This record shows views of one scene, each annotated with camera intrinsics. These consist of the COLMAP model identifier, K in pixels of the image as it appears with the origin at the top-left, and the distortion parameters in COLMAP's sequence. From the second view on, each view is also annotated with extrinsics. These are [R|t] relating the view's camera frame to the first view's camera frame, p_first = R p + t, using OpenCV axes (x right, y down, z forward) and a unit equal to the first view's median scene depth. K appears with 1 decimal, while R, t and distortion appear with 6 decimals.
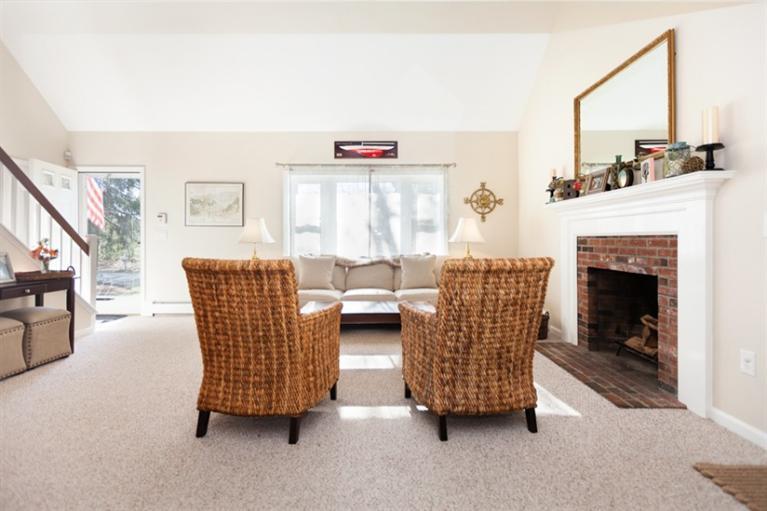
lens RADIAL K [[376.1, 0, 384.8], [0, 376.1, 240.4], [0, 0, 1]] dist [-0.003257, 0.003526]
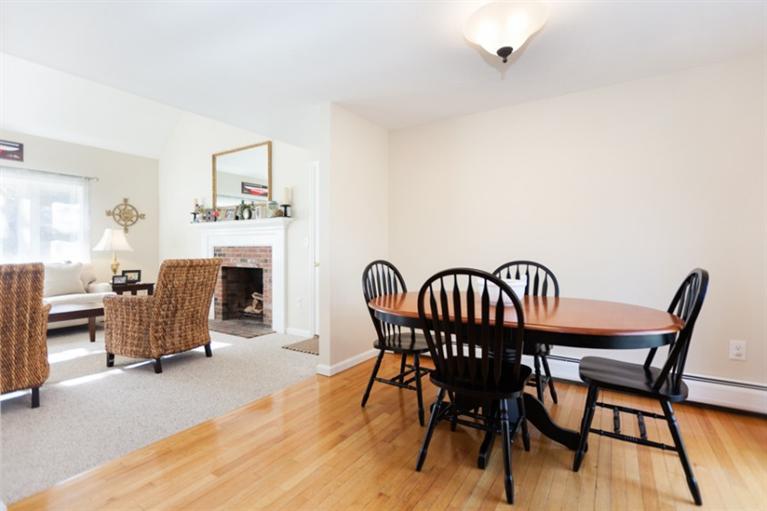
lens RADIAL K [[376.1, 0, 377.6], [0, 376.1, 252.5], [0, 0, 1]] dist [-0.003257, 0.003526]
pose [[0.558248, -0.004209, 0.829663, -0.441964], [-0.000137, 0.999987, 0.005165, 0.005427], [-0.829674, -0.002997, 0.558240, -0.451788]]
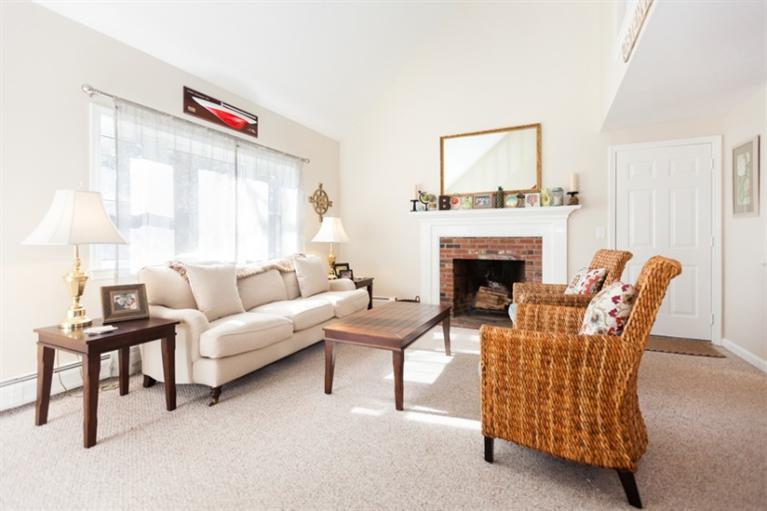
lens RADIAL K [[347.4, 0, 377.5], [0, 347.4, 239.1], [0, 0, 1]] dist [0.000933, 0.001485]
pose [[0.462748, 0.004767, 0.886477, -0.874868], [0.000980, 0.999982, -0.005889, 0.004421], [-0.886490, 0.003594, 0.462735, 0.746548]]
